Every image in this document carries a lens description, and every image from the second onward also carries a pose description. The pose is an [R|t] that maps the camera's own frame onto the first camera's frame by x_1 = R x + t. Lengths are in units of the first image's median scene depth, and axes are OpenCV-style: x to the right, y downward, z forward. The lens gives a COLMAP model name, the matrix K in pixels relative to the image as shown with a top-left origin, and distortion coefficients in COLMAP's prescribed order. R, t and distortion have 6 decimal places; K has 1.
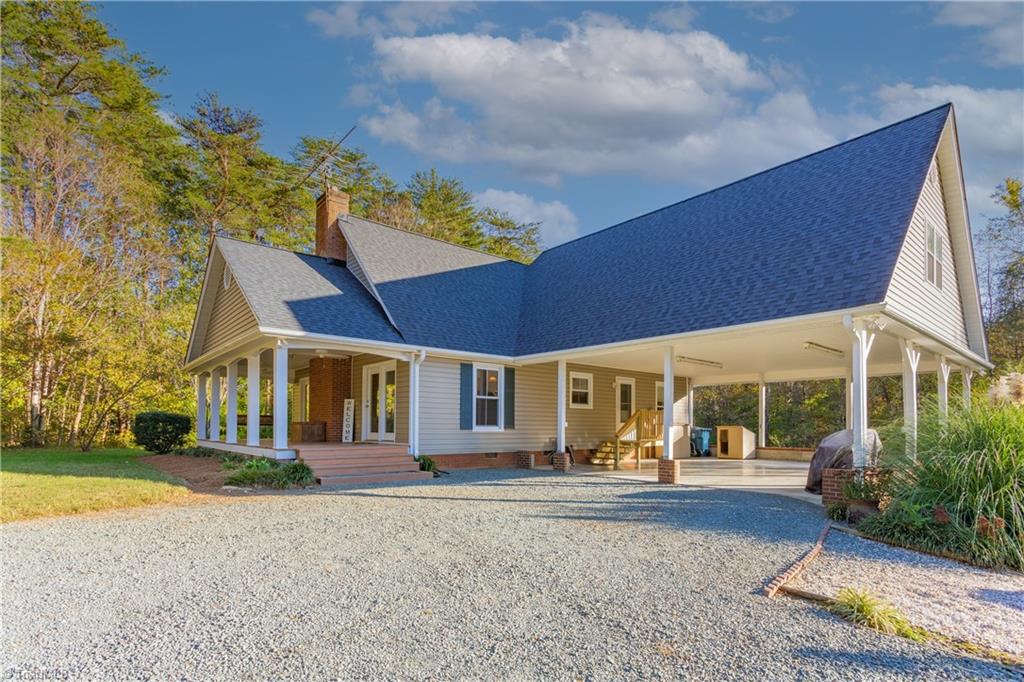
lens RADIAL K [[503.1, 0, 502.2], [0, 503.1, 412.1], [0, 0, 1]] dist [-0.002920, 0.002626]
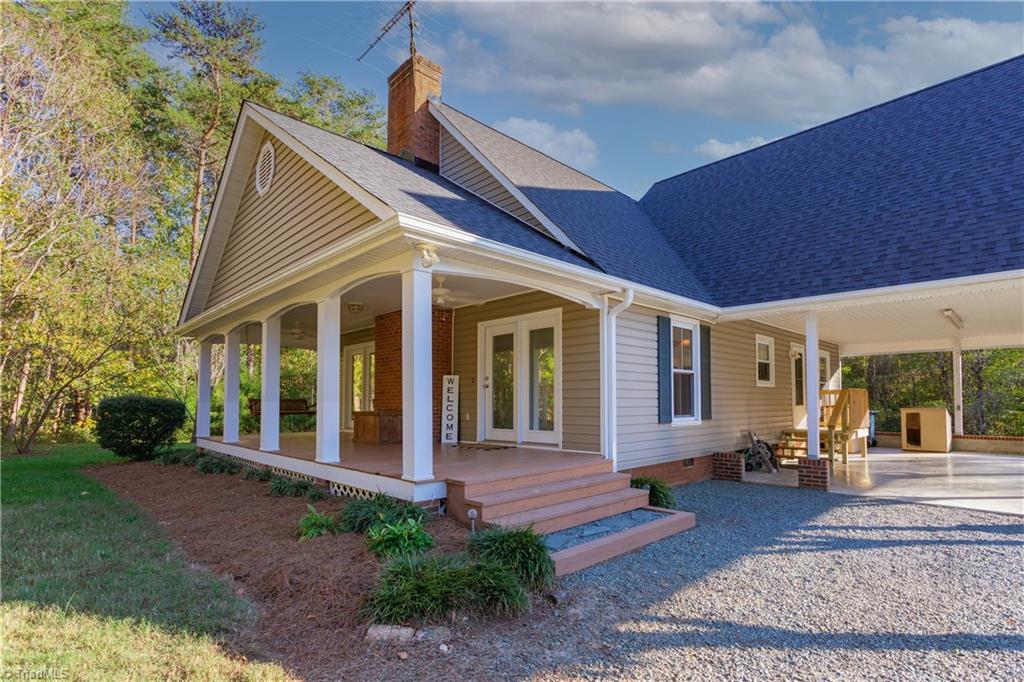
lens RADIAL K [[503.1, 0, 512.5], [0, 503.1, 376.0], [0, 0, 1]] dist [-0.002920, 0.002626]
pose [[0.998207, -0.005375, 0.059621, -0.273696], [0.006734, 0.999722, -0.022615, -0.010082], [-0.059483, 0.022976, 0.997965, 0.369385]]
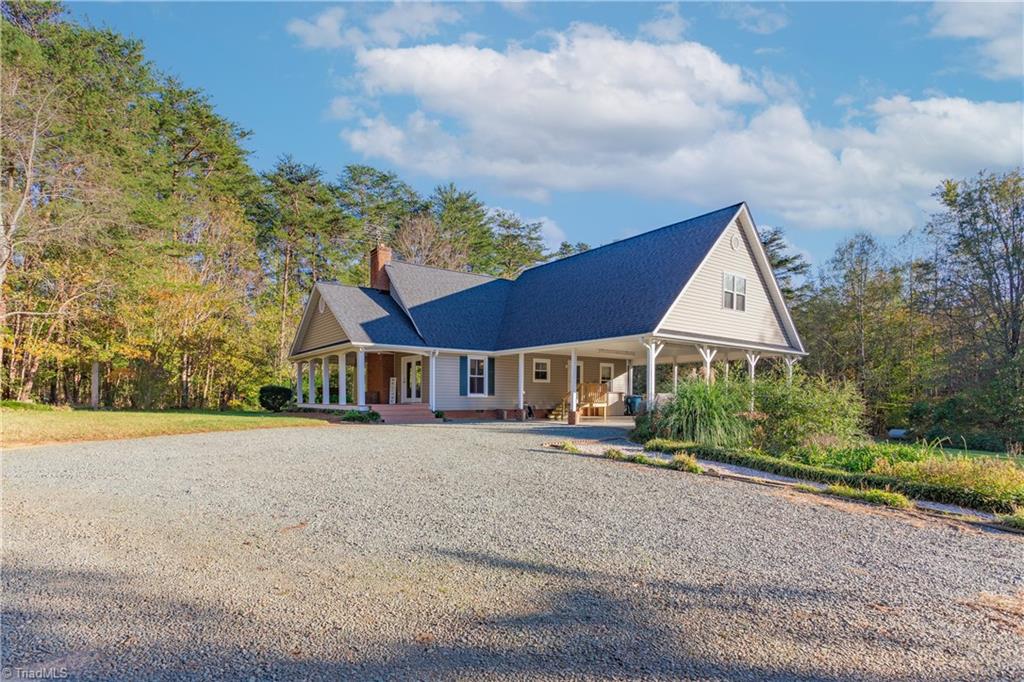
lens RADIAL K [[503.1, 0, 495.3], [0, 503.1, 398.8], [0, 0, 1]] dist [-0.002920, 0.002626]
pose [[0.997995, -0.003172, -0.063210, 0.129983], [0.005132, 0.999510, 0.030881, -0.005653], [0.063081, -0.031144, 0.997522, -0.615647]]
